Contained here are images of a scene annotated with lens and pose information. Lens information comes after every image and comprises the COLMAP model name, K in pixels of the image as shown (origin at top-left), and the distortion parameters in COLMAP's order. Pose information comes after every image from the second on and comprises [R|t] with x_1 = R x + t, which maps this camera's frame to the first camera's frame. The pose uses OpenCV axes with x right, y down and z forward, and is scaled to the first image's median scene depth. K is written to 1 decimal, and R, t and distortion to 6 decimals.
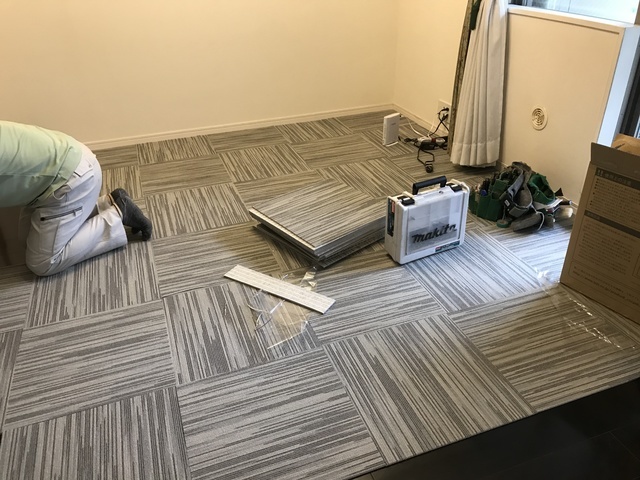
lens RADIAL K [[517.2, 0, 314.0], [0, 517.2, 239.1], [0, 0, 1]] dist [0.010305, -0.015430]
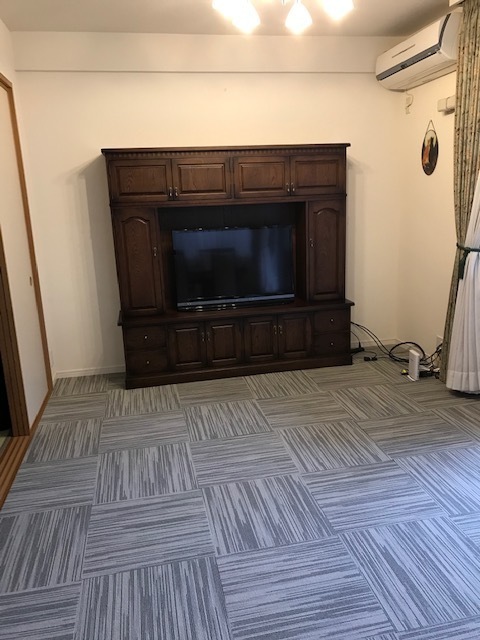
lens RADIAL K [[517.2, 0, 245.0], [0, 517.2, 319.2], [0, 0, 1]] dist [0.010305, -0.015430]
pose [[0.990242, 0.016319, -0.138398, -0.036029], [-0.055542, 0.957049, -0.284555, 0.084821], [0.127810, 0.289465, 0.948617, -0.267591]]
